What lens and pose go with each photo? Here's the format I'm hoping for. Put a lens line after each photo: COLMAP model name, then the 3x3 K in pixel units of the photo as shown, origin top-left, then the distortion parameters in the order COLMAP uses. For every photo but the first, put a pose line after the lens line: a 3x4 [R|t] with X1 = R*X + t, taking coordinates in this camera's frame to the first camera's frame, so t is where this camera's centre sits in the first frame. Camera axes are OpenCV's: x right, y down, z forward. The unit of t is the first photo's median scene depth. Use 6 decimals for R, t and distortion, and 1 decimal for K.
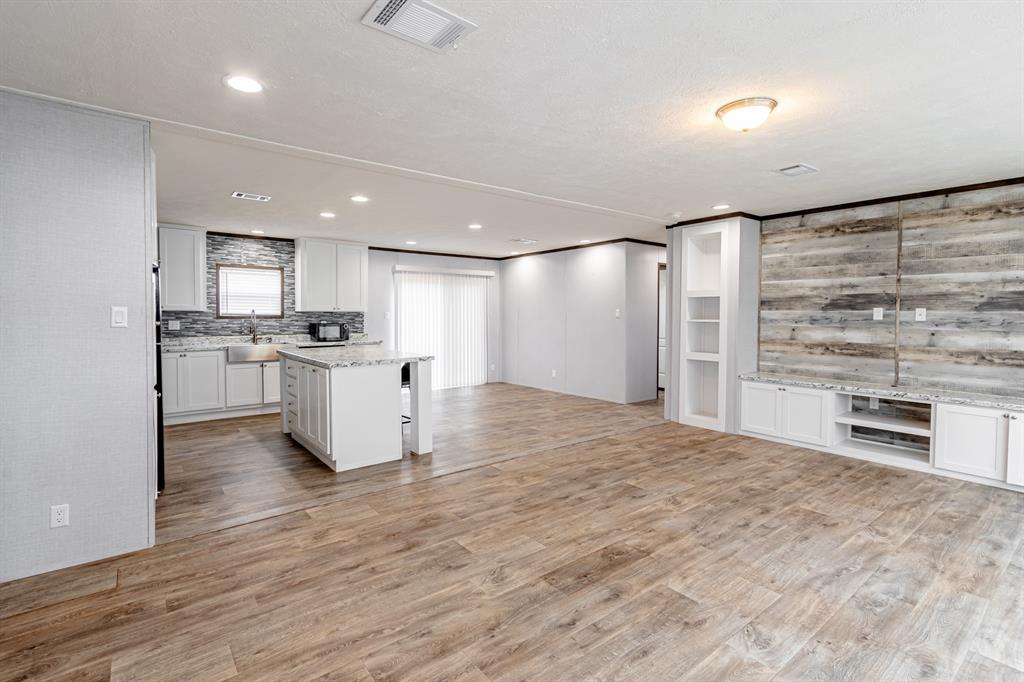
lens RADIAL K [[463.3, 0, 510.1], [0, 463.3, 316.4], [0, 0, 1]] dist [0.008060, -0.000334]
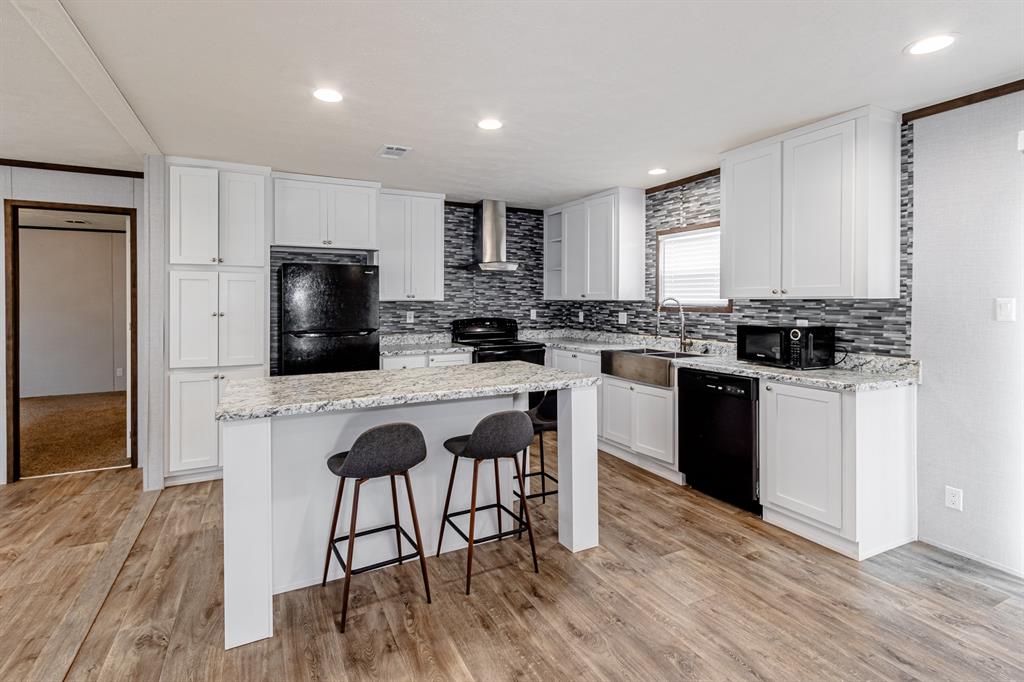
lens RADIAL K [[486.9, 0, 496.5], [0, 486.9, 303.0], [0, 0, 1]] dist [0.000429, 0.000017]
pose [[-0.199324, 0.000175, -0.979934, 0.227534], [-0.002619, 0.999996, 0.000711, -0.011388], [0.979930, 0.002709, -0.199323, 1.549348]]
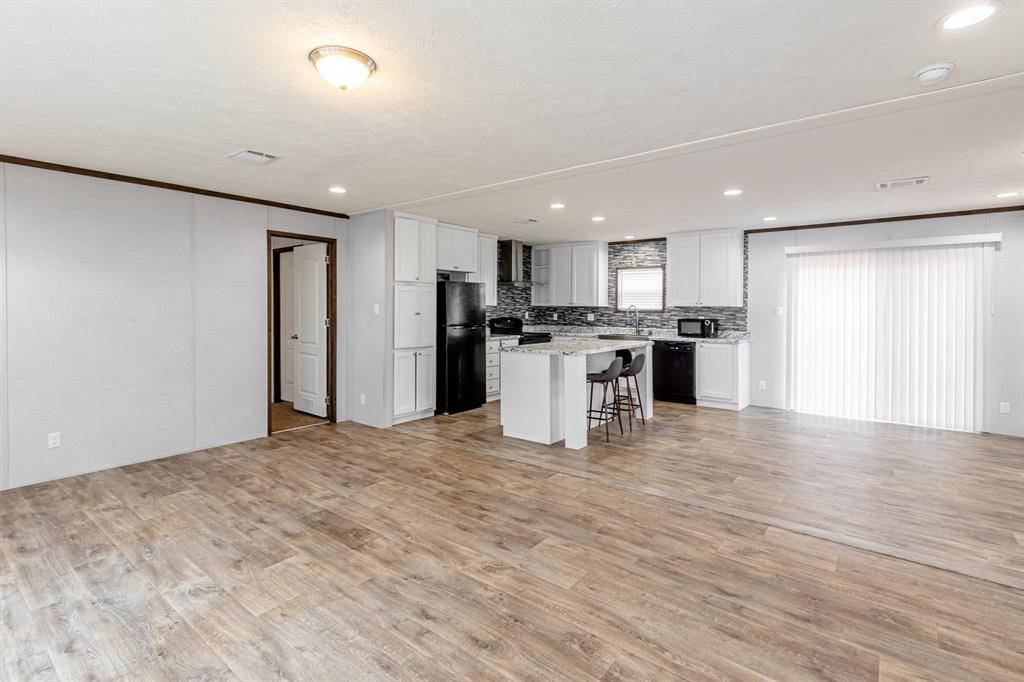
lens RADIAL K [[490.9, 0, 512.0], [0, 490.9, 307.7], [0, 0, 1]] dist [0.010012, 0.000843]
pose [[0.246876, 0.000073, -0.969047, 0.941453], [-0.007706, 0.999969, -0.001888, -0.005831], [0.969017, 0.007934, 0.246868, 0.709226]]
